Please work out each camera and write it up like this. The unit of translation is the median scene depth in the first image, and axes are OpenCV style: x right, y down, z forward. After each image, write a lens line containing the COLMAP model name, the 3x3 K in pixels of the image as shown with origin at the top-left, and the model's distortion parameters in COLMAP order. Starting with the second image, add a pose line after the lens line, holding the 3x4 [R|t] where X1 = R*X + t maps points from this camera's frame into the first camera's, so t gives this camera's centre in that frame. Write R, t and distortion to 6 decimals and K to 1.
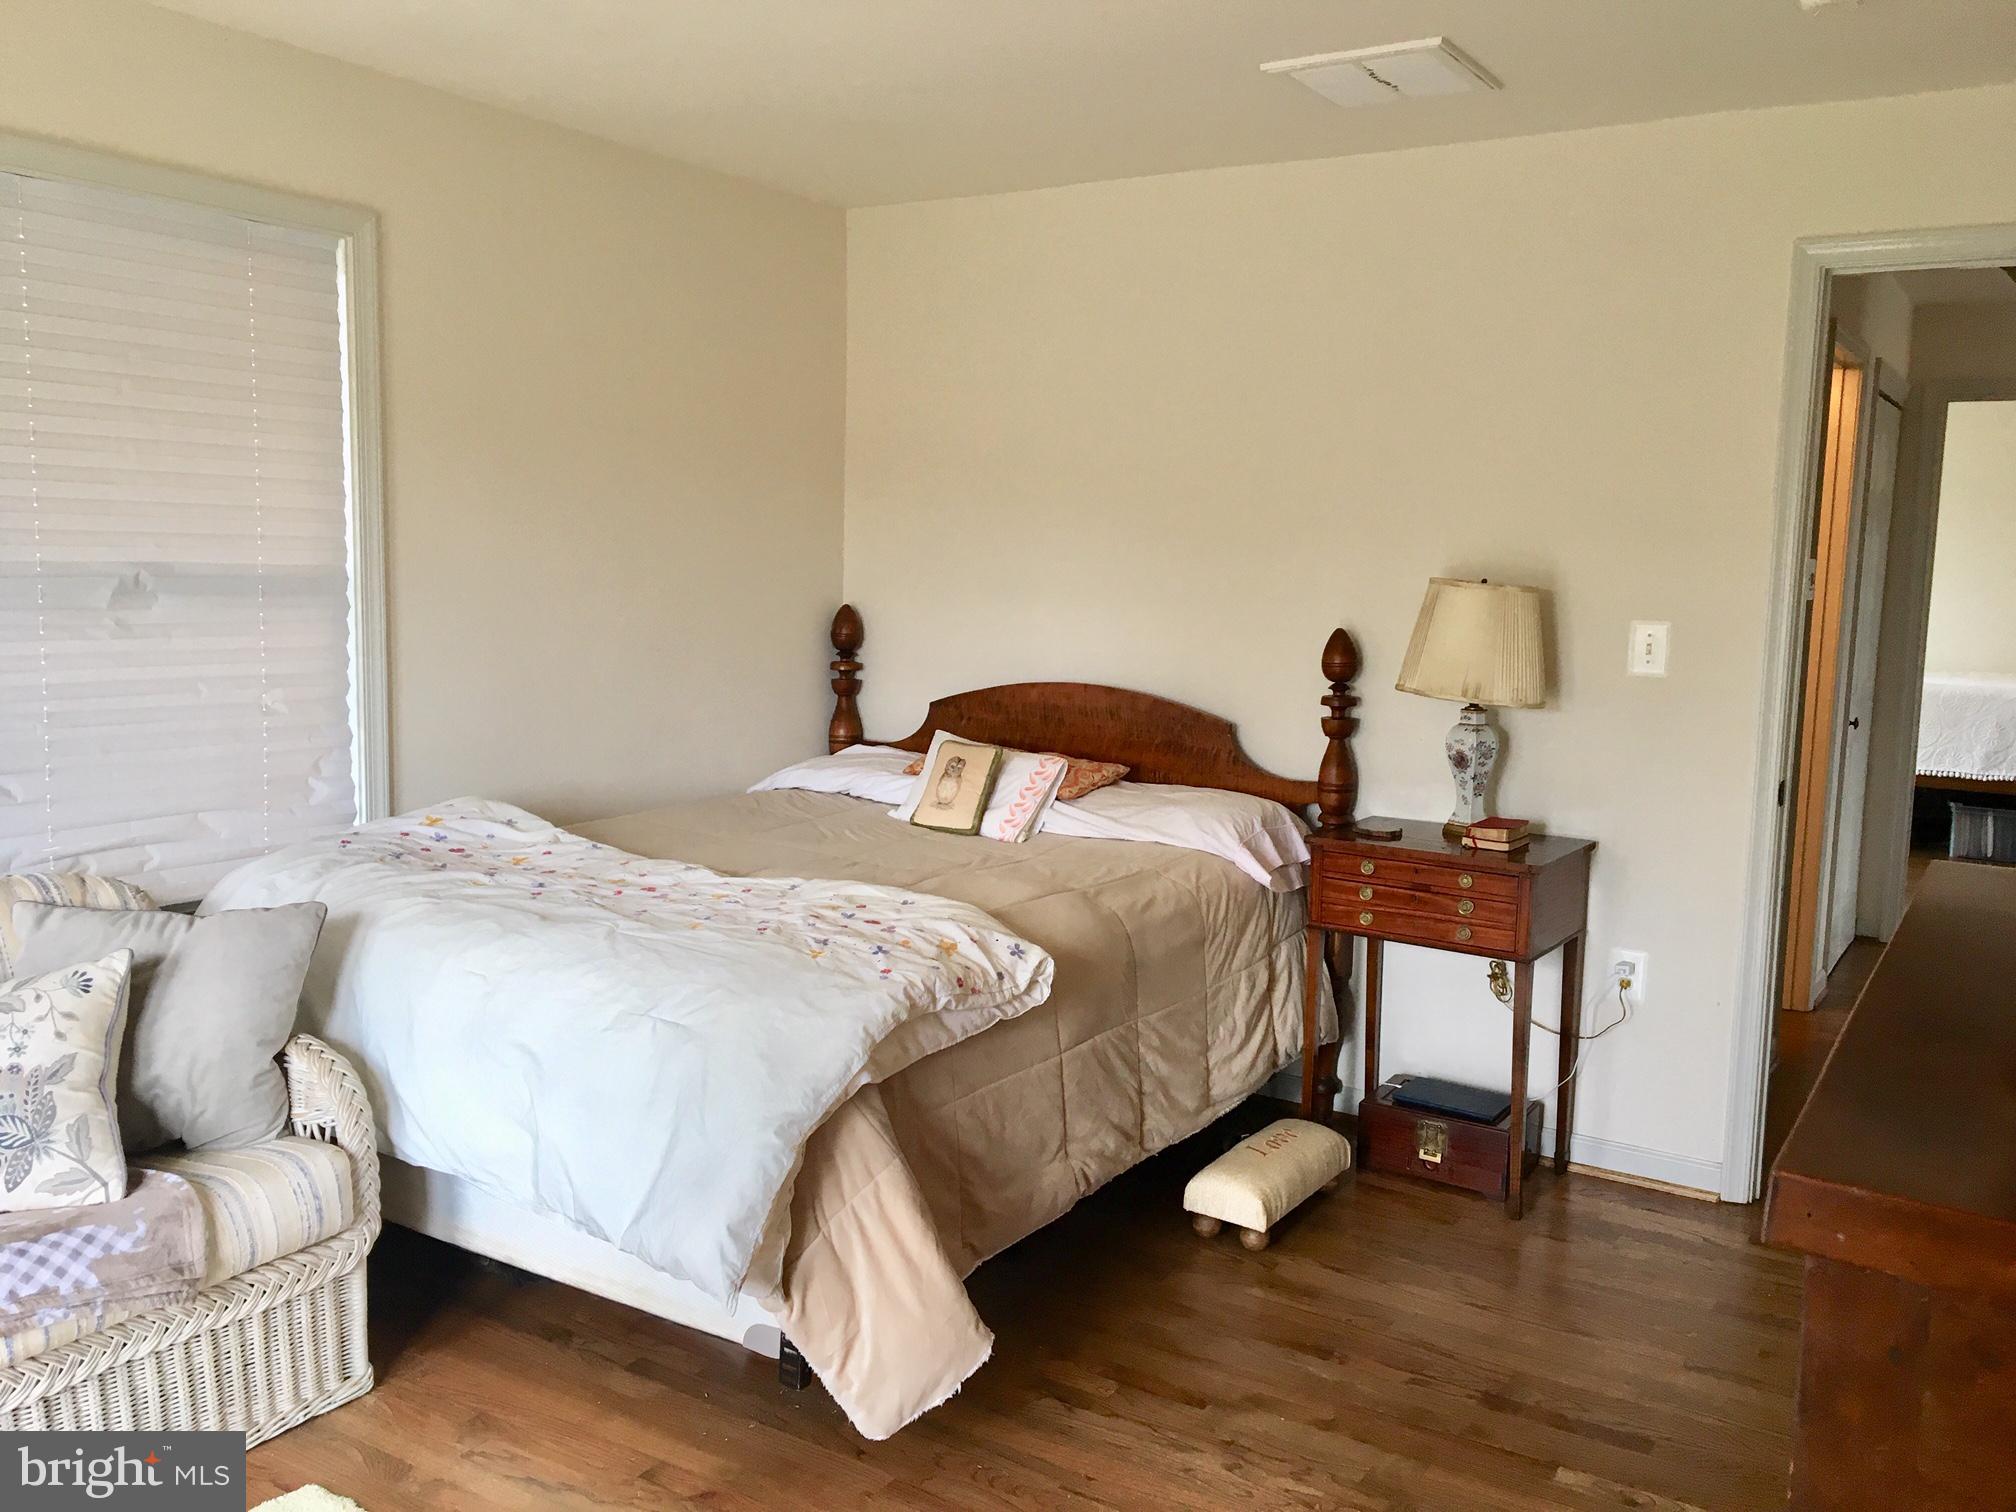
lens RADIAL K [[1682.4, 0, 1008.8], [0, 1682.4, 759.9], [0, 0, 1]] dist [0.014176, -0.003153]
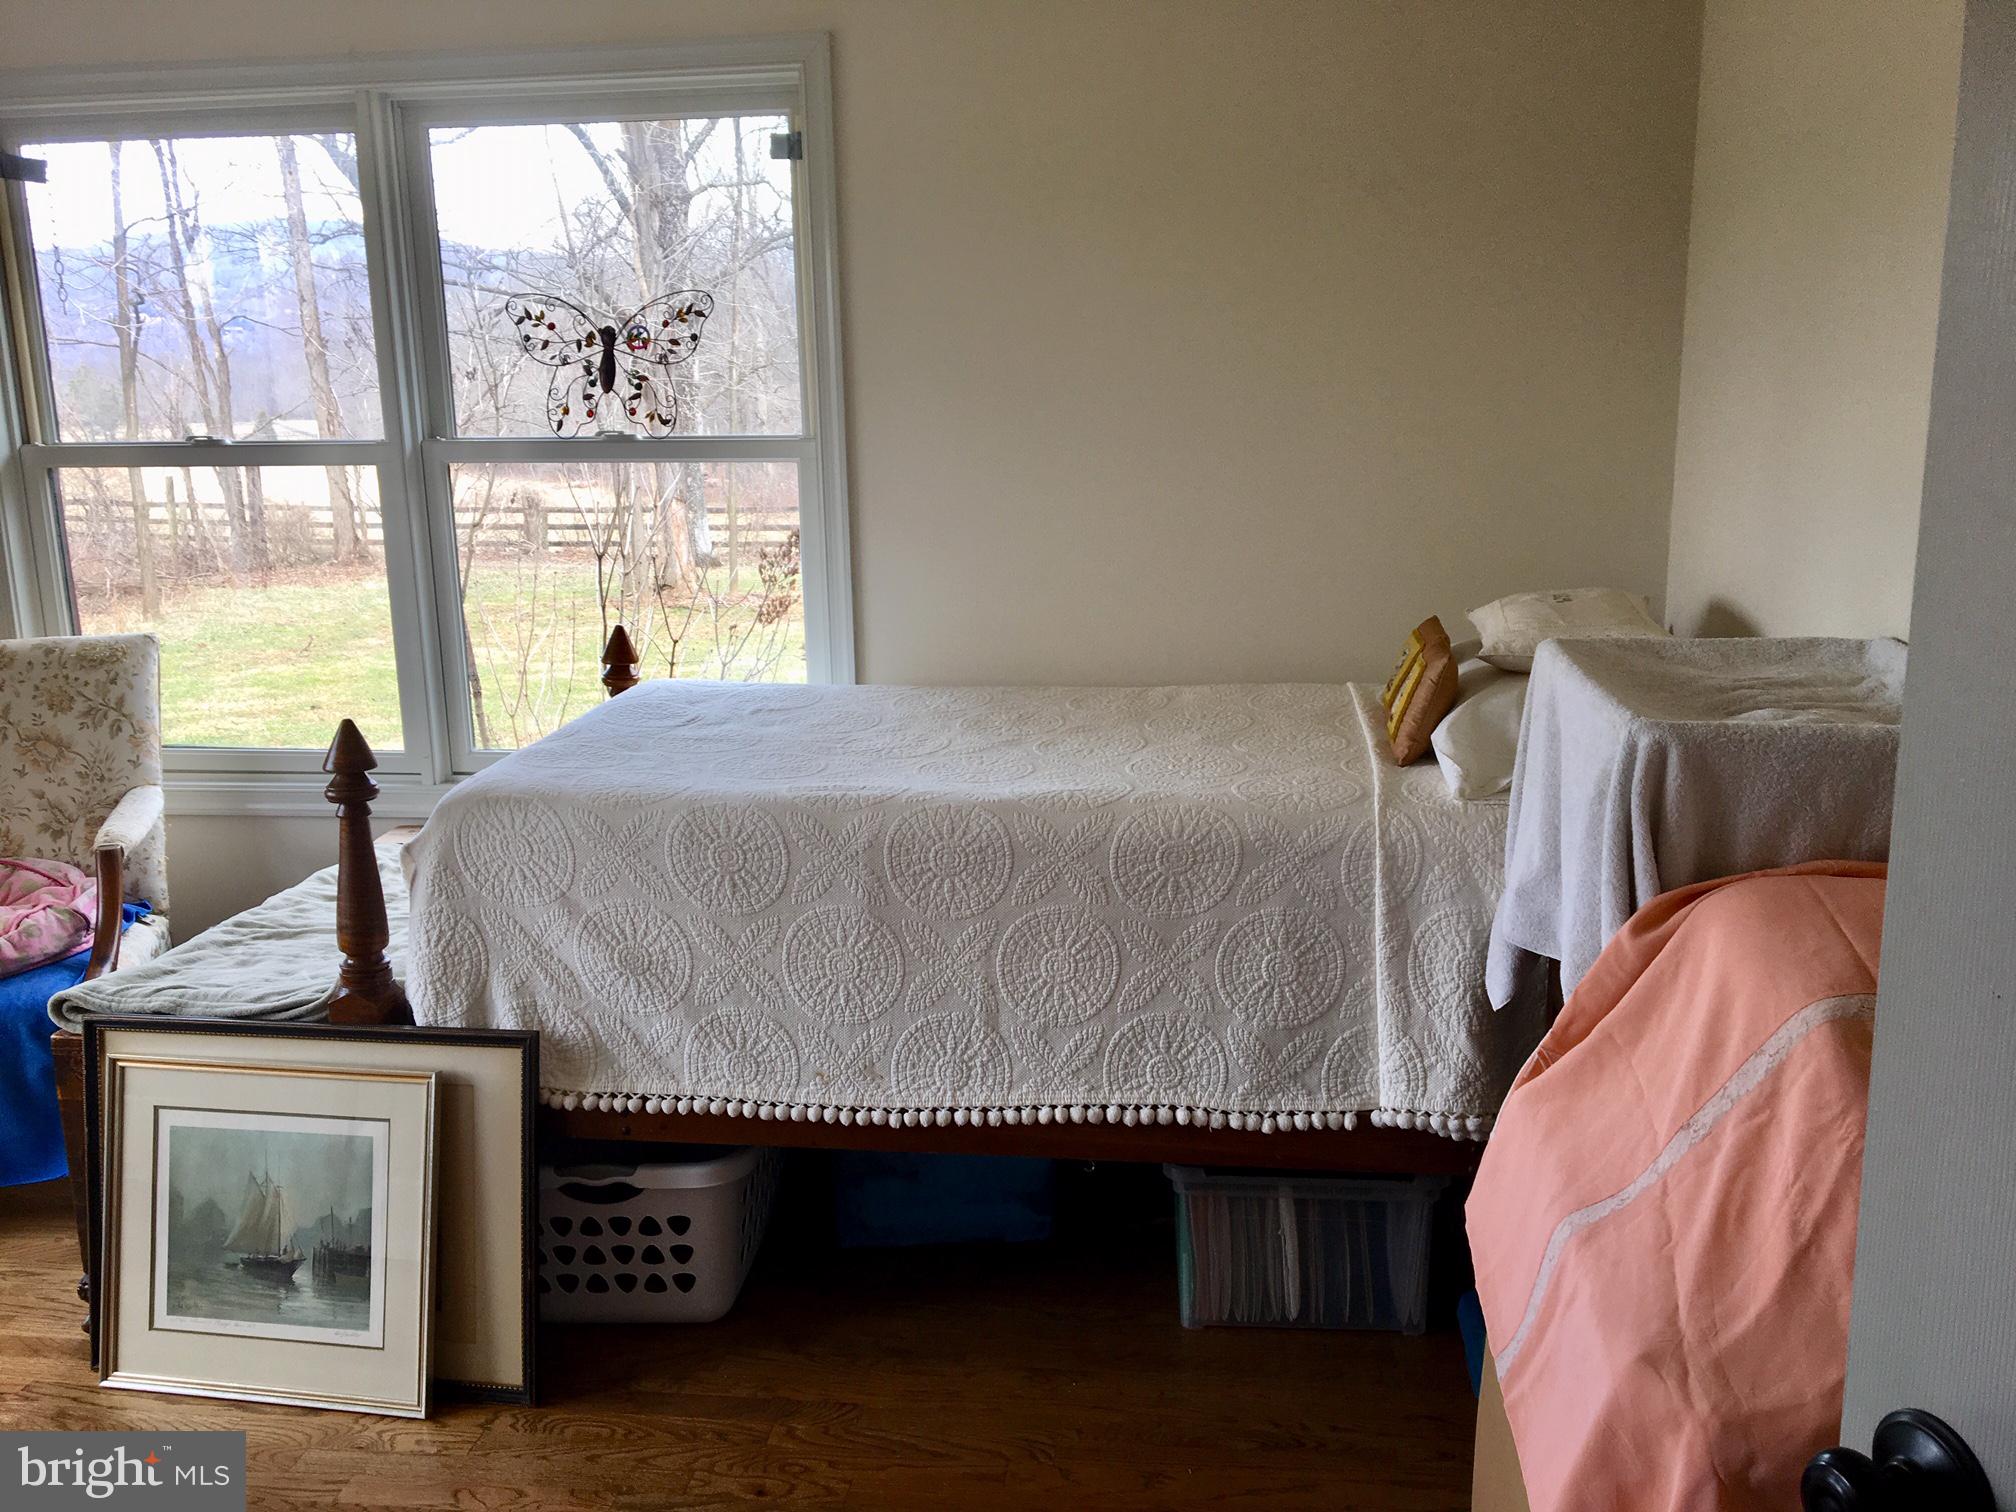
lens RADIAL K [[1682.4, 0, 1010.3], [0, 1682.4, 755.2], [0, 0, 1]] dist [0.014176, -0.003153]
pose [[0.917507, -0.102646, 0.384246, 0.428927], [0.085263, 0.994424, 0.062055, -0.073083], [-0.388473, -0.024174, 0.921143, 0.745327]]
